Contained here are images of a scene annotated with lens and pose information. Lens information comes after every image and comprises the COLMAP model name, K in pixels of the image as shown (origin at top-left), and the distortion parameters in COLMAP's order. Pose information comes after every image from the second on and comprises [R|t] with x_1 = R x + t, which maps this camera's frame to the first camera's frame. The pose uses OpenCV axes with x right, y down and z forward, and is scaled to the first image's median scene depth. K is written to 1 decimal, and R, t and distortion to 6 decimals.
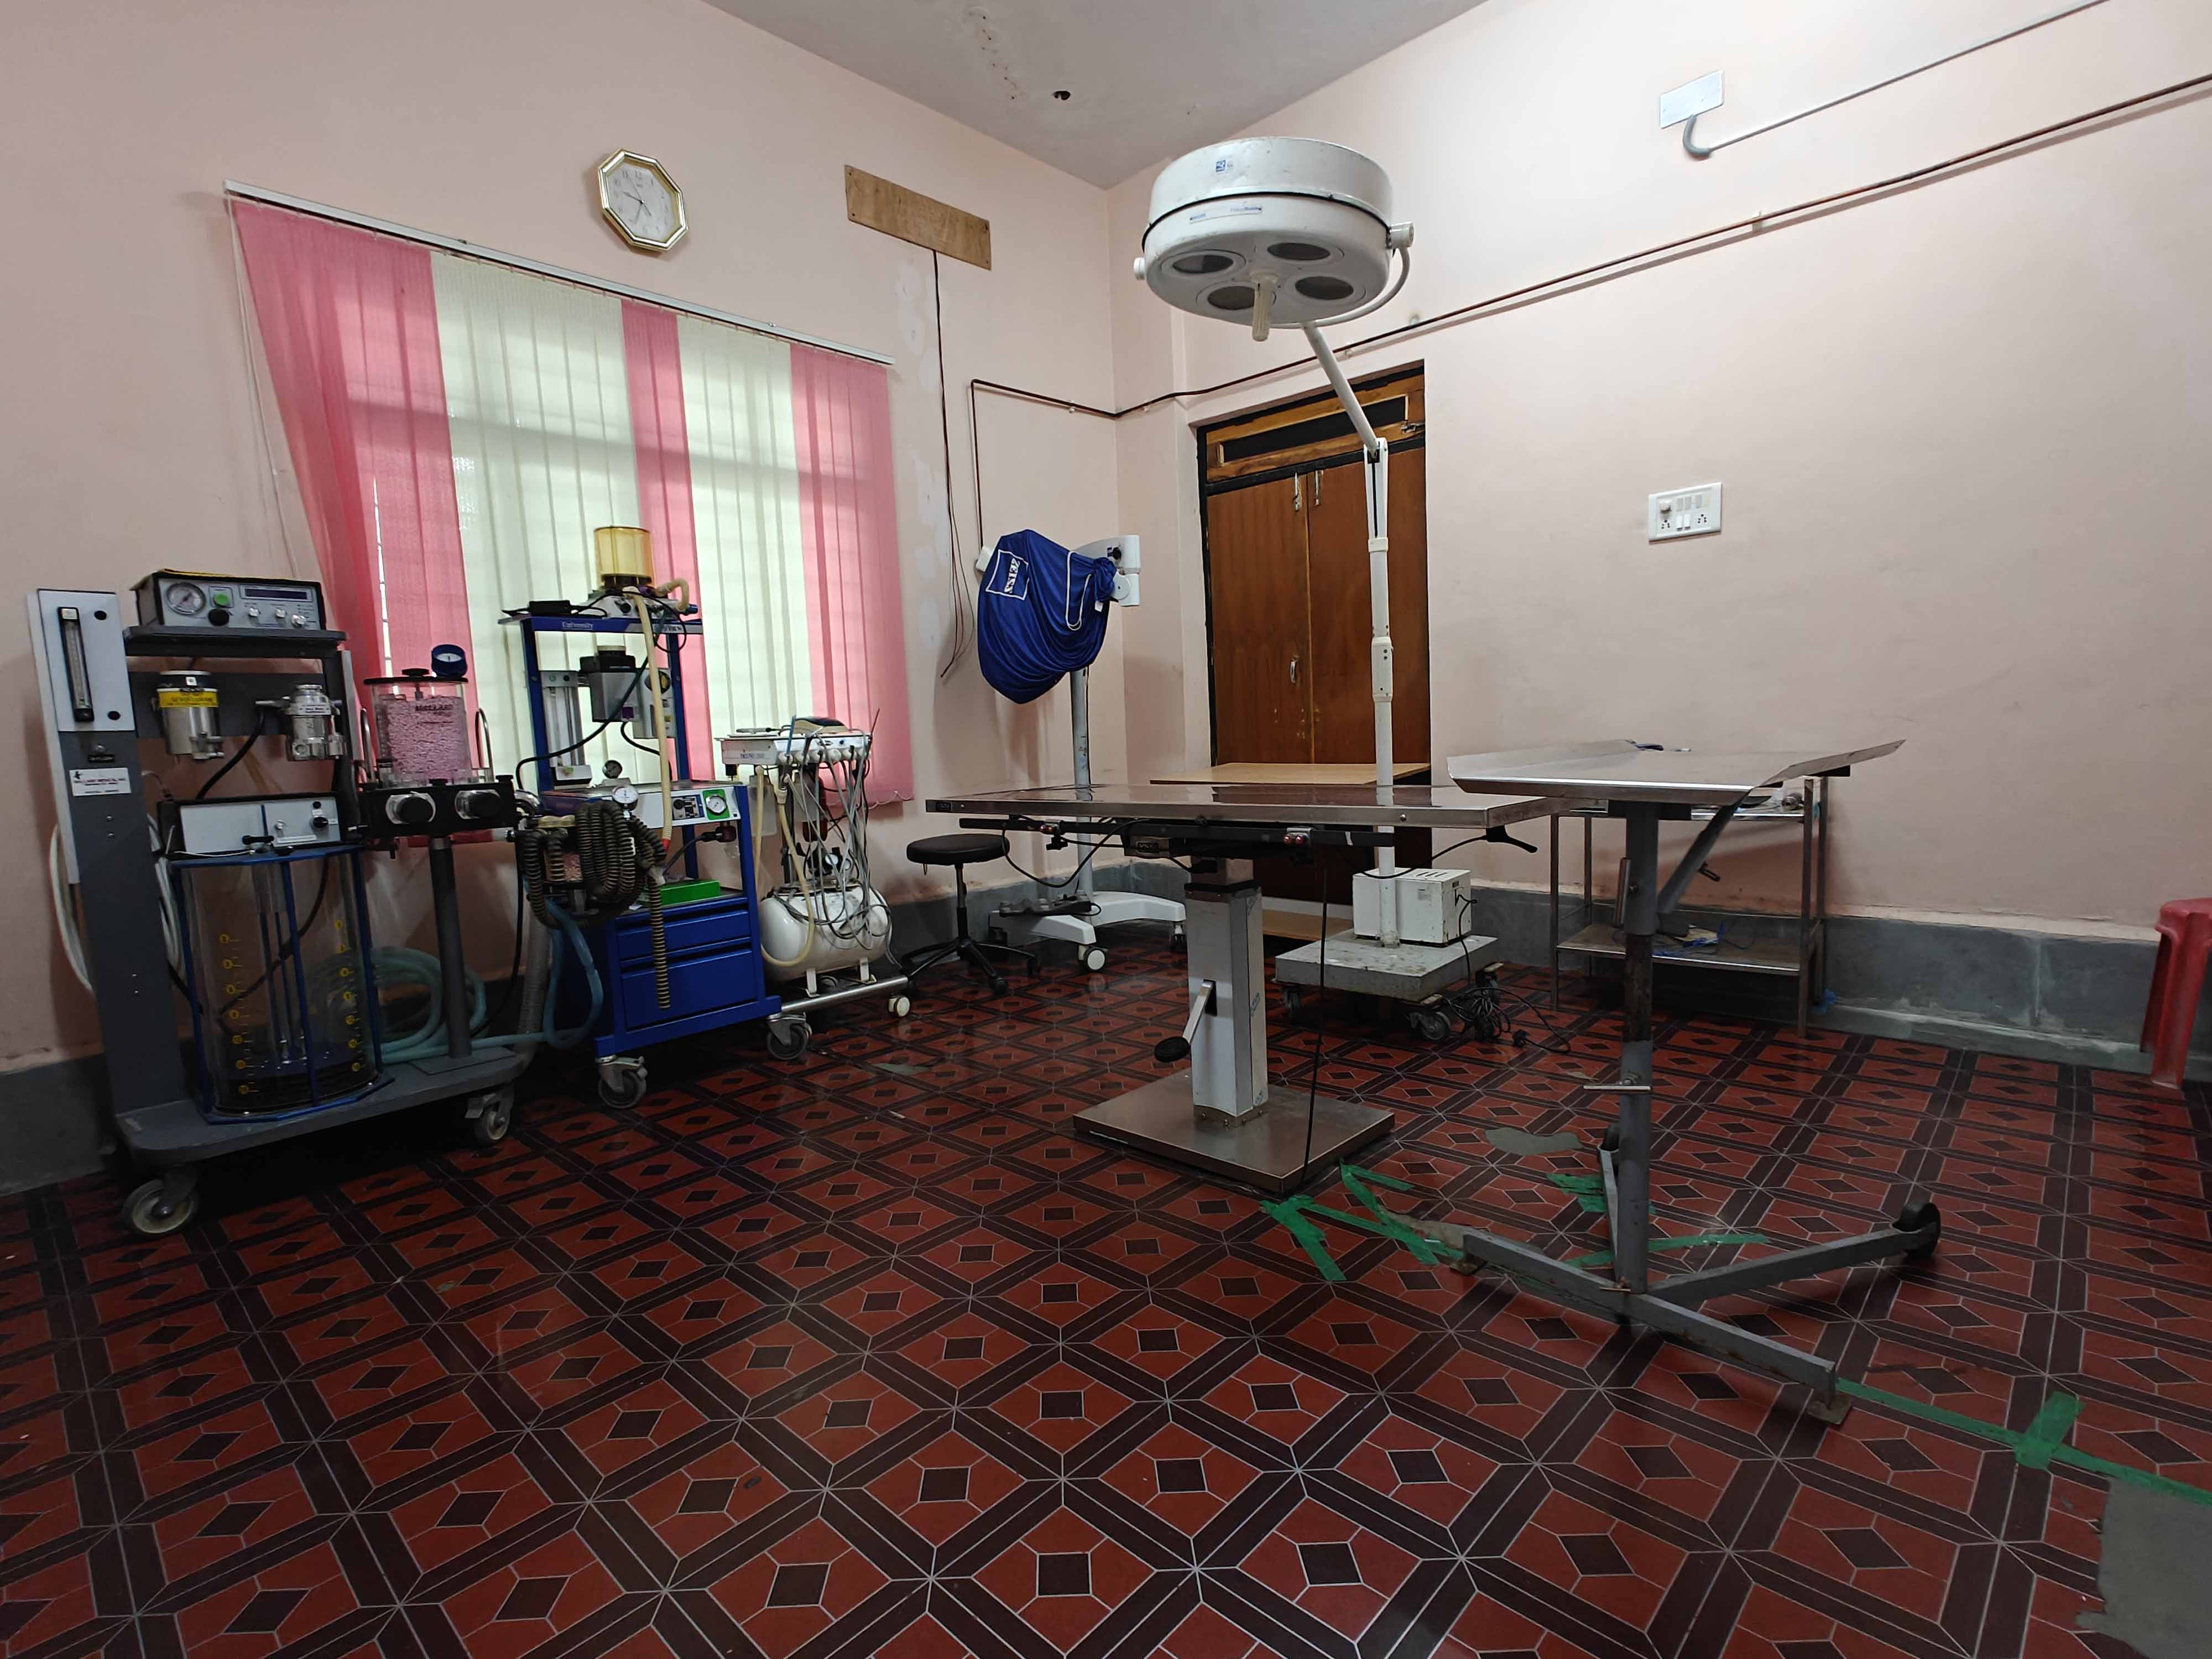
lens RADIAL K [[1083.5, 0, 1105.8], [0, 1083.5, 829.8], [0, 0, 1]] dist [0.015176, -0.003053]
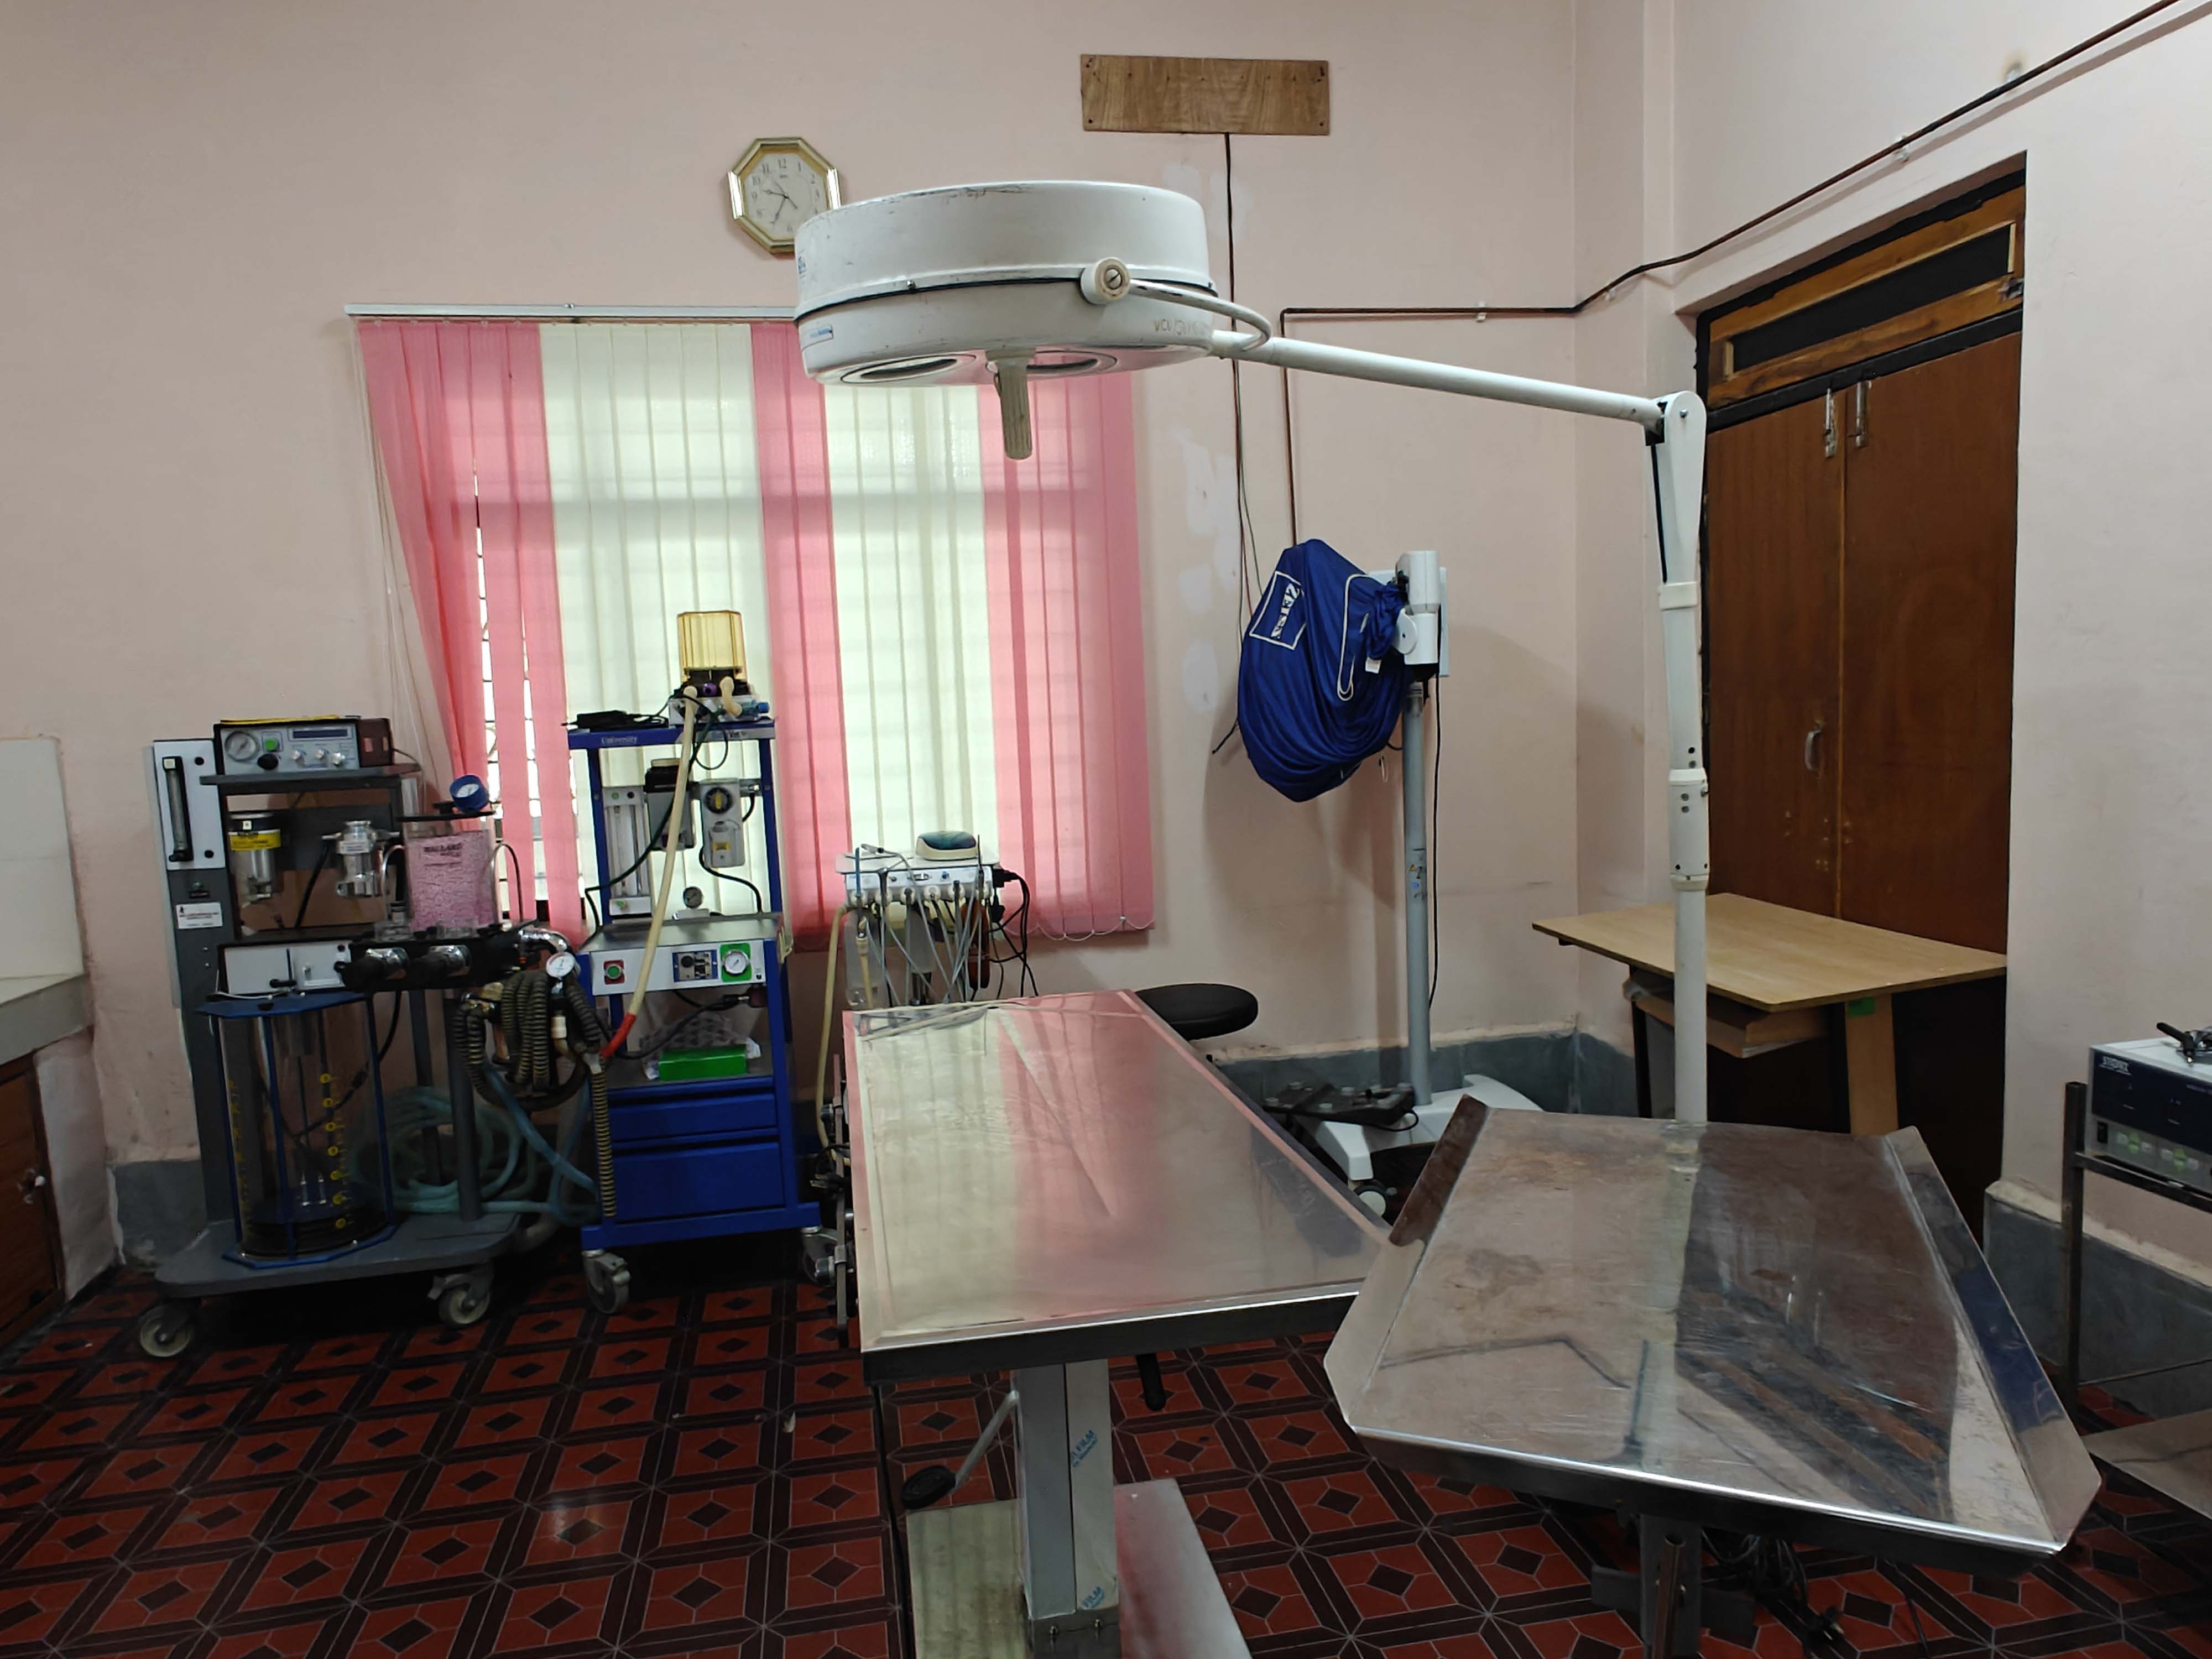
lens RADIAL K [[1460.9, 0, 1110.2], [0, 1460.9, 842.3], [0, 0, 1]] dist [-0.023179, 0.032292]
pose [[0.804618, 0.070155, -0.589634, 0.471275], [-0.049438, 0.997463, 0.051216, -0.172474], [0.591731, -0.012059, 0.806045, 0.280939]]
